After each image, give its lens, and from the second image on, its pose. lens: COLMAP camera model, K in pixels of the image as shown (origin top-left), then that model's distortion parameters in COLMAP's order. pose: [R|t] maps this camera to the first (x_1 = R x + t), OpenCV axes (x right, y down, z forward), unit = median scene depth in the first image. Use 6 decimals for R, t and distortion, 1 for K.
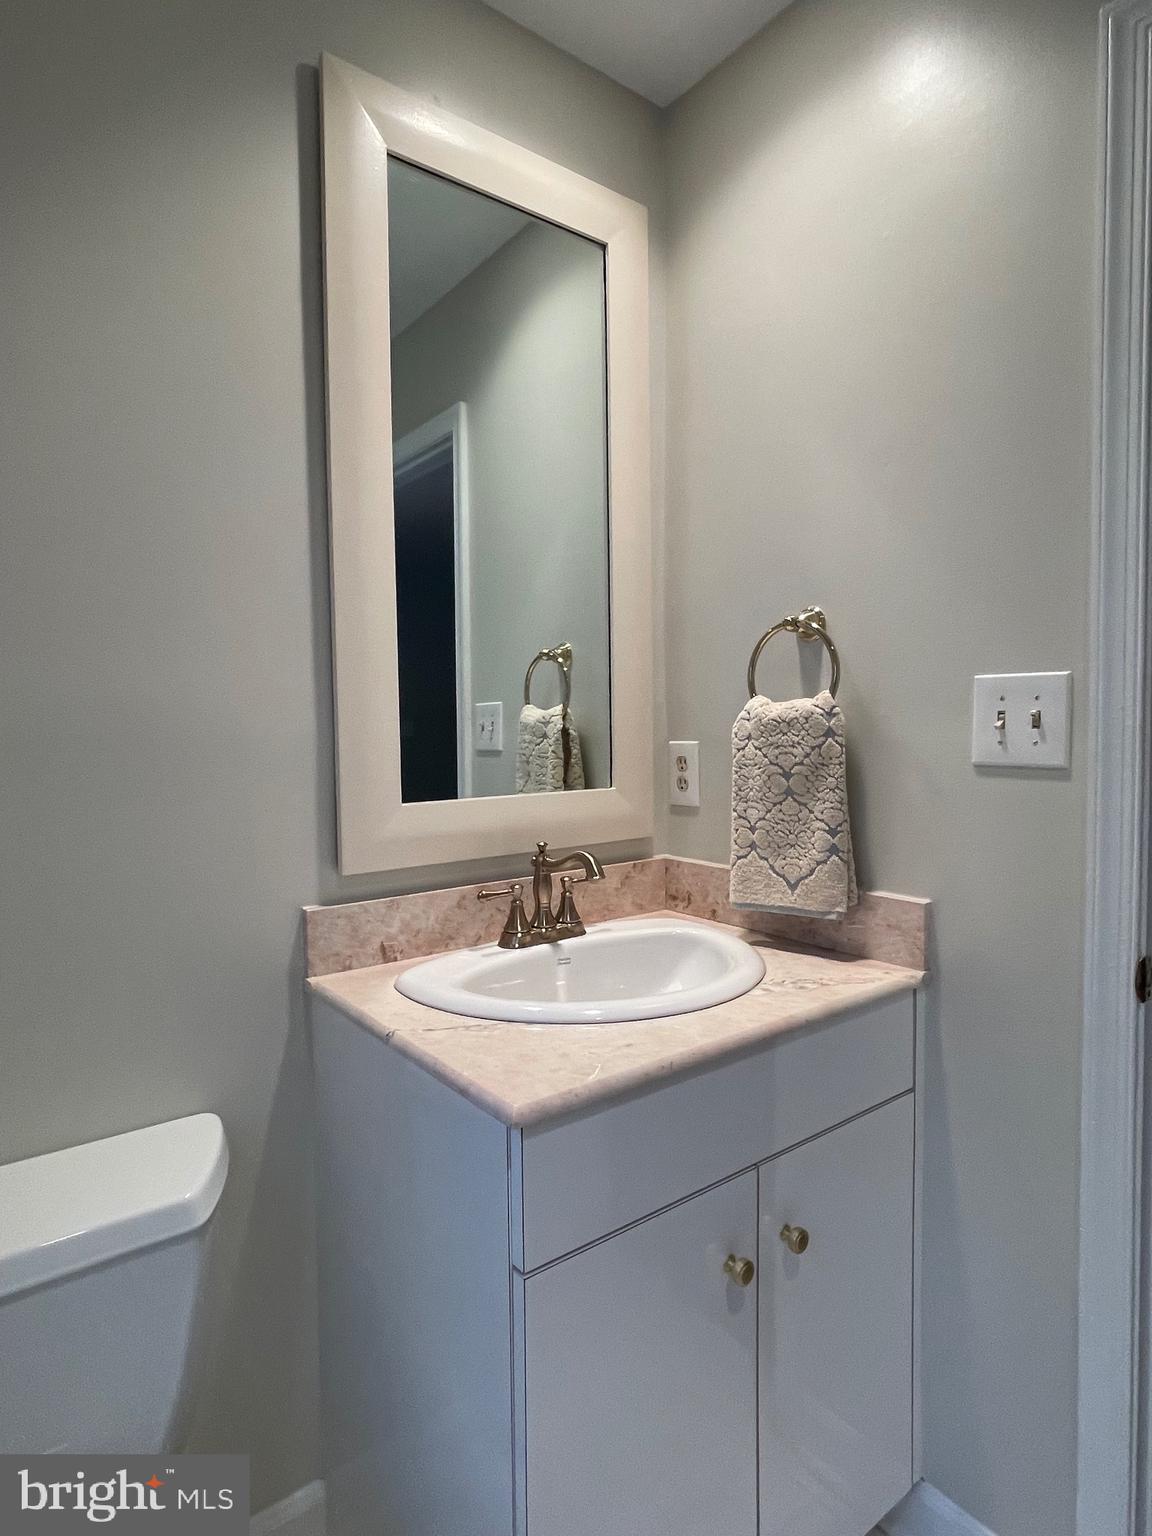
lens RADIAL K [[849.3, 0, 574.4], [0, 849.3, 762.7], [0, 0, 1]] dist [0.006141, -0.000606]
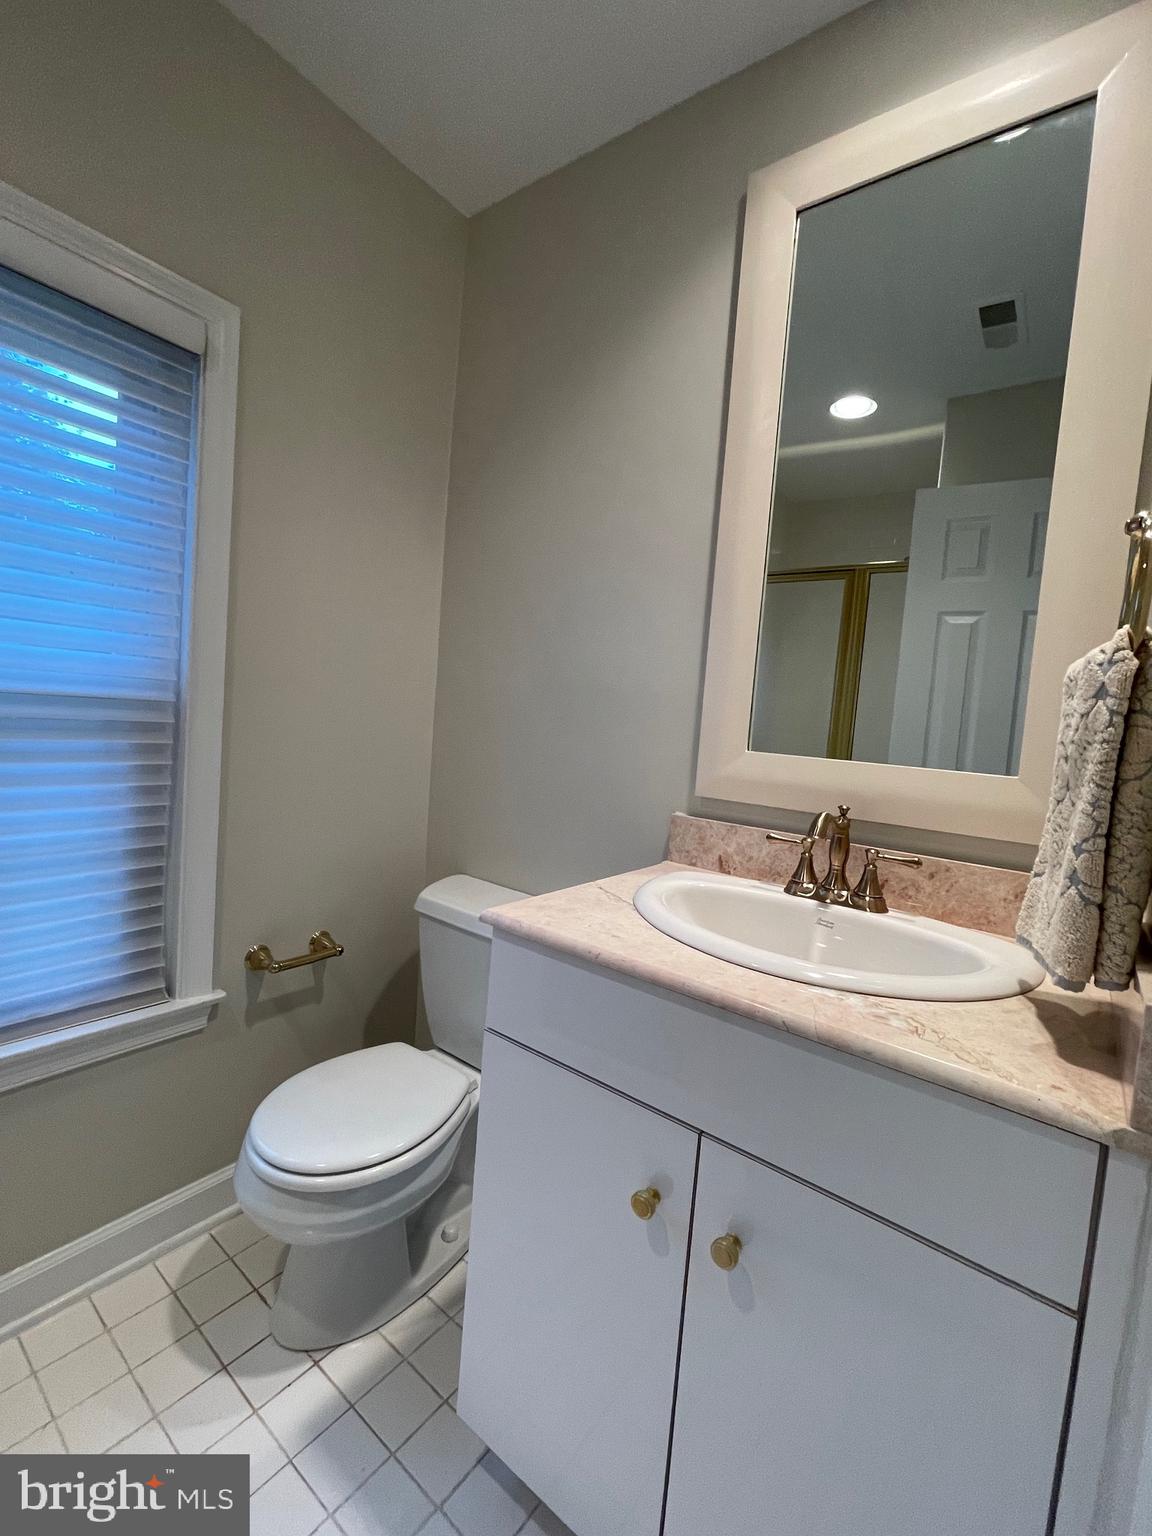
lens RADIAL K [[665.4, 0, 574.2], [0, 665.4, 765.8], [0, 0, 1]] dist [0.002860, 0.000460]
pose [[0.272698, 0.107696, -0.956053, 0.670254], [-0.129900, 0.988737, 0.074326, 0.032152], [0.953290, 0.103922, 0.283617, 0.501174]]
